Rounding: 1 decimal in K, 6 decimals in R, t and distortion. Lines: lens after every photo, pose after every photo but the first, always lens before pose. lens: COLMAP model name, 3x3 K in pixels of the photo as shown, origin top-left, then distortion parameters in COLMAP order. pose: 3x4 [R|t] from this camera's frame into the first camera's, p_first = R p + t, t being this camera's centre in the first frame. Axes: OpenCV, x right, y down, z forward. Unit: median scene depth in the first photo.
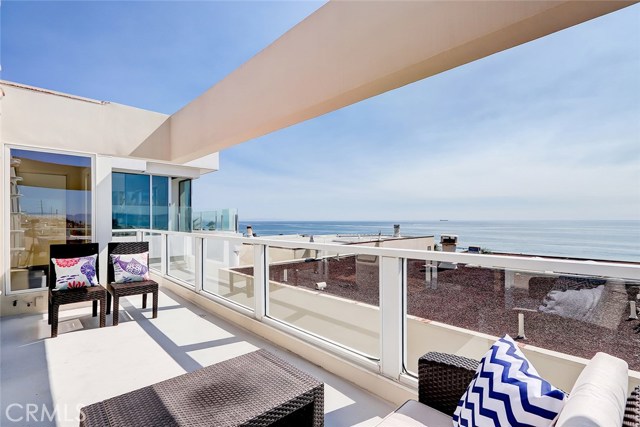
lens RADIAL K [[312.1, 0, 320.2], [0, 312.1, 216.8], [0, 0, 1]] dist [0.001097, 0.000055]
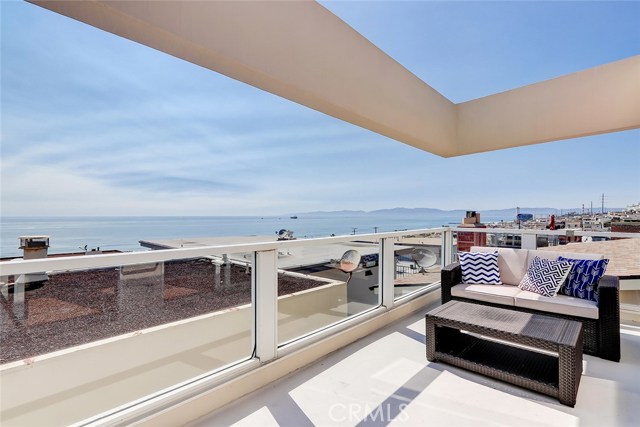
lens RADIAL K [[290.7, 0, 321.1], [0, 290.7, 212.9], [0, 0, 1]] dist [-0.000502, 0.000082]
pose [[-0.045172, 0.012615, 0.998900, -0.553241], [-0.007035, 0.999891, -0.012945, 0.008790], [-0.998954, -0.007612, -0.045078, 0.602582]]
